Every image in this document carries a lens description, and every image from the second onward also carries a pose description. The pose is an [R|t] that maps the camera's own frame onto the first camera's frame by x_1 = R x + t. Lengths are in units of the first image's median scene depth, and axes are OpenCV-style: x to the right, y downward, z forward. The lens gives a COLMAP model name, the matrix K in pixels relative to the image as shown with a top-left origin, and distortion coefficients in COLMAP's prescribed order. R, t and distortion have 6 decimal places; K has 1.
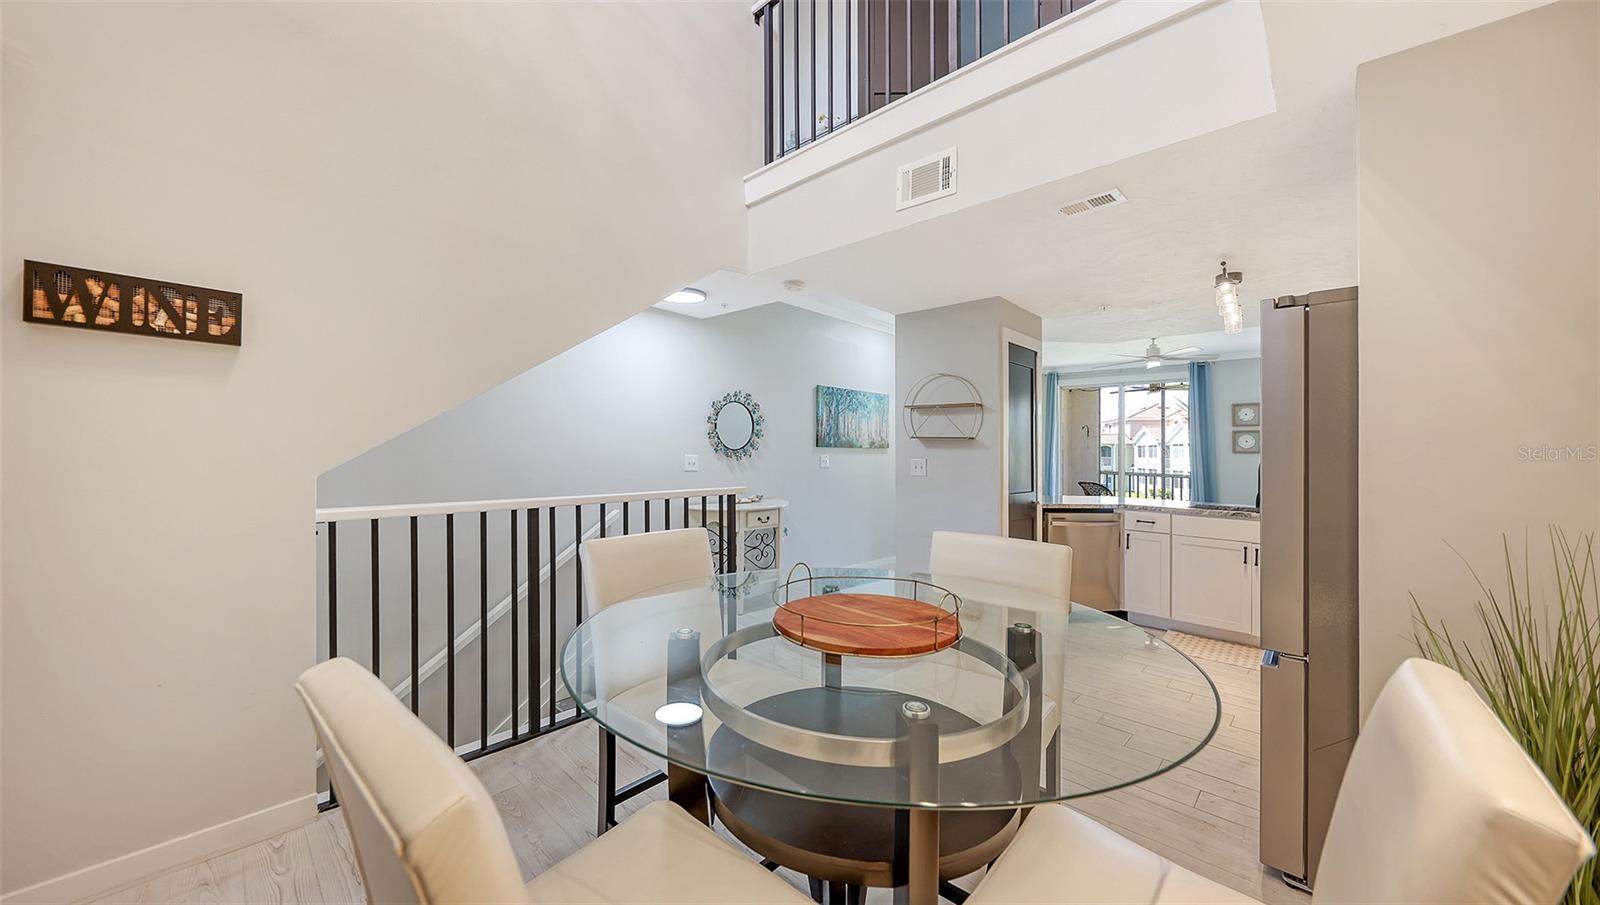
lens RADIAL K [[565.5, 0, 799.6], [0, 565.5, 446.7], [0, 0, 1]] dist [0.008880, 0.000053]
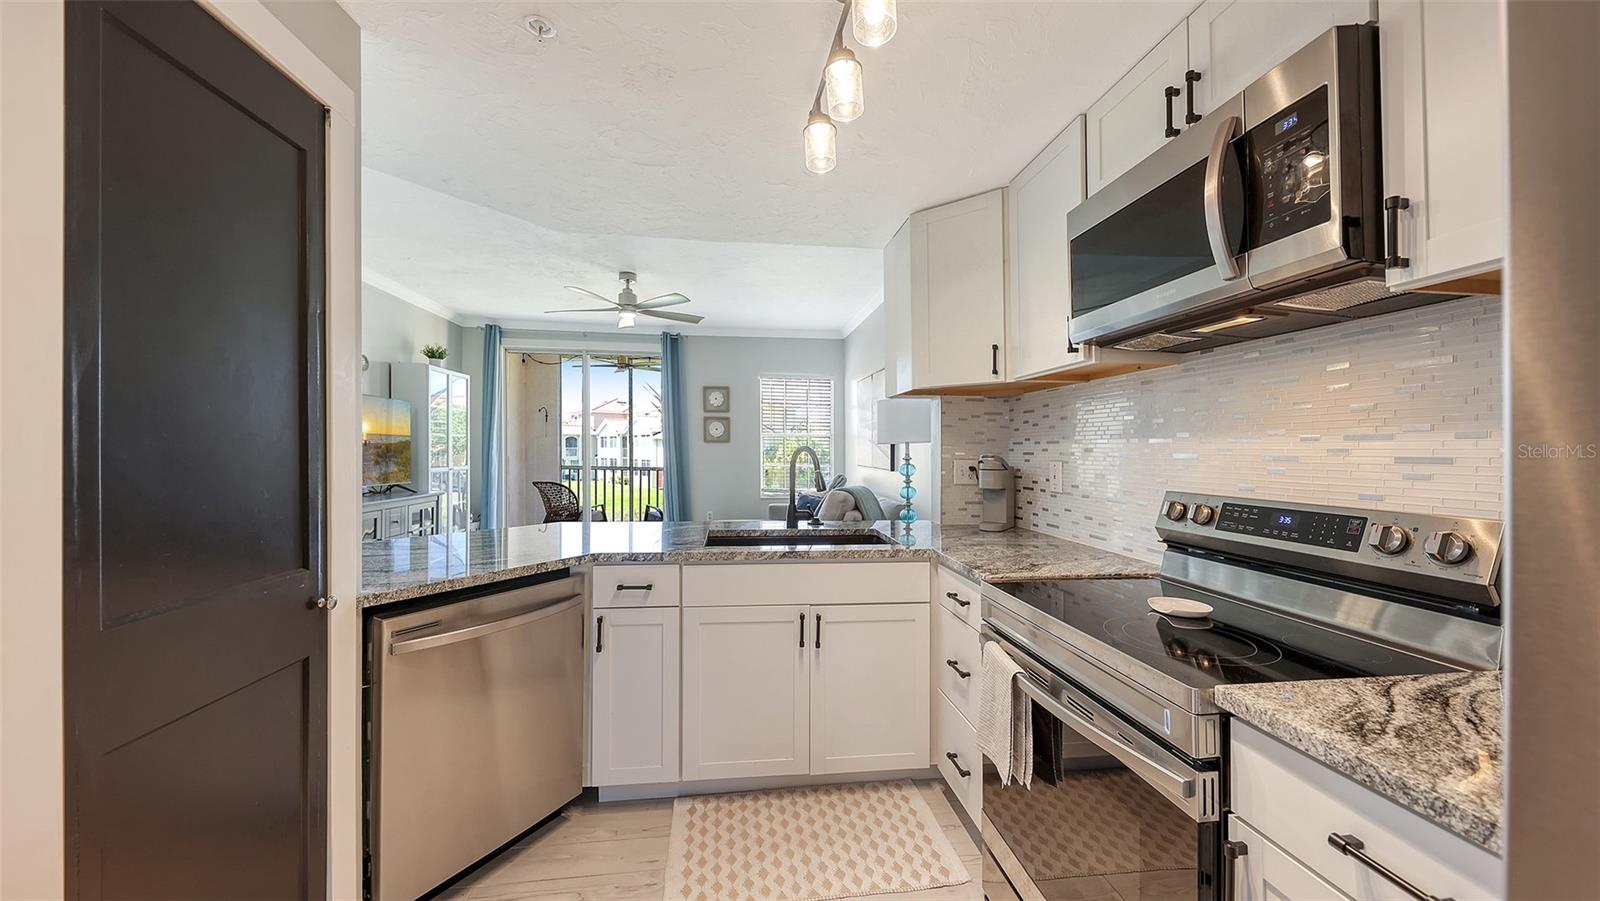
lens RADIAL K [[555.7, 0, 801.5], [0, 555.7, 446.5], [0, 0, 1]] dist [0.001214, -0.001216]
pose [[0.632832, -0.008819, 0.774239, 0.263689], [-0.003313, 0.999895, 0.014097, 0.007422], [-0.774282, -0.011486, 0.632737, 0.464720]]
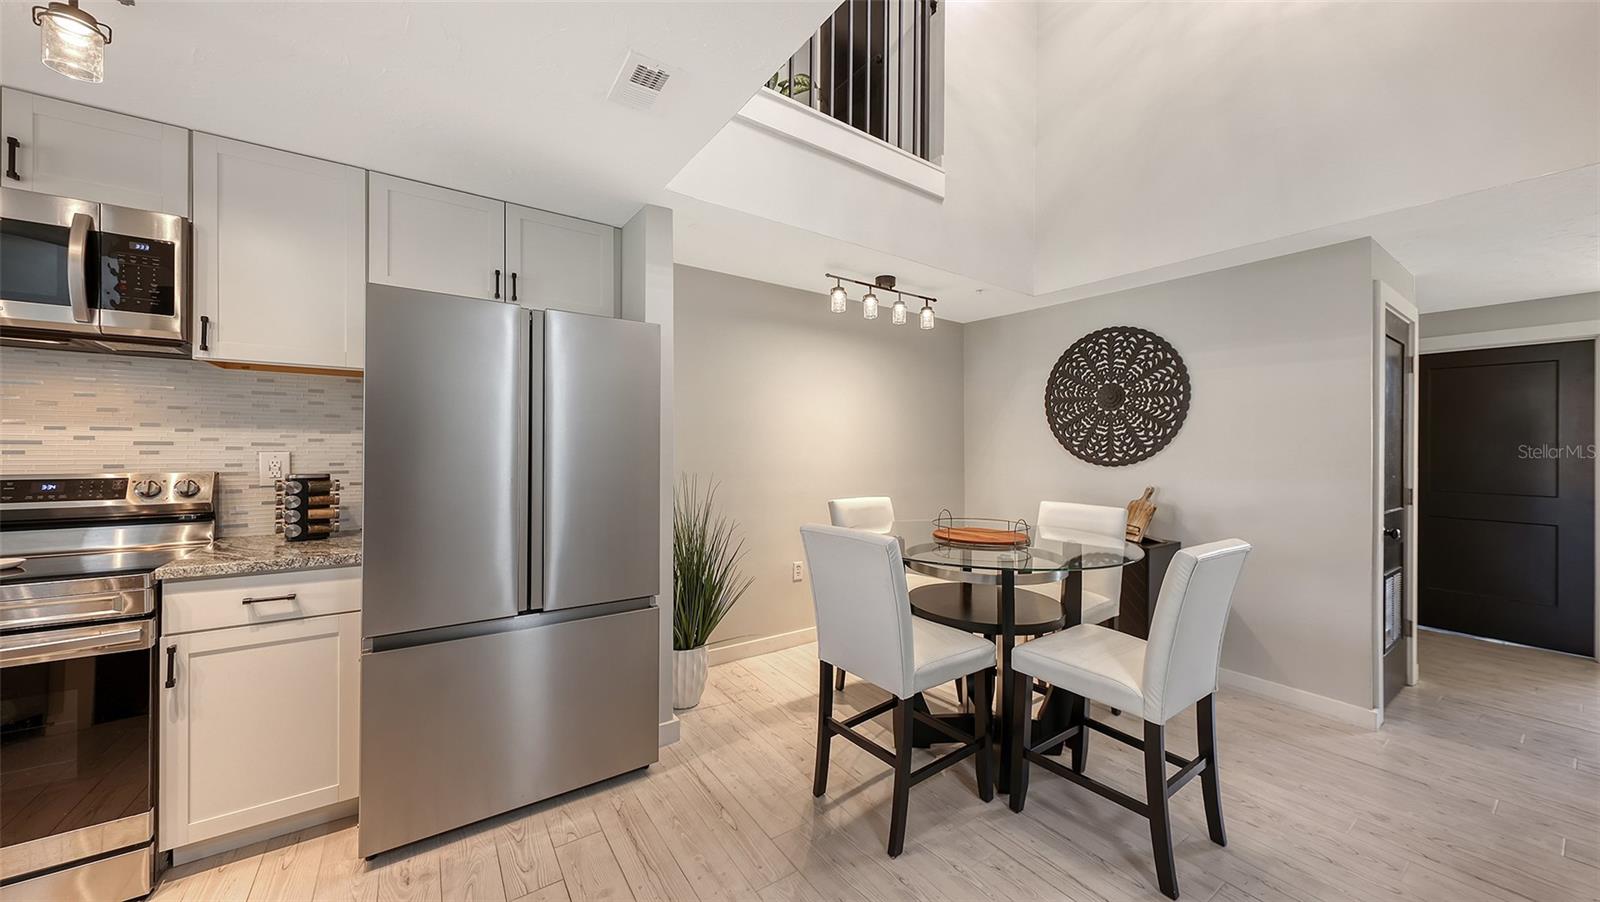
lens RADIAL K [[555.7, 0, 797.8], [0, 555.7, 443.8], [0, 0, 1]] dist [0.001214, -0.001216]
pose [[-0.979091, -0.029846, 0.201223, 0.080589], [-0.032562, 0.999418, -0.010199, 0.004850], [-0.200801, -0.016538, -0.979492, 0.688312]]
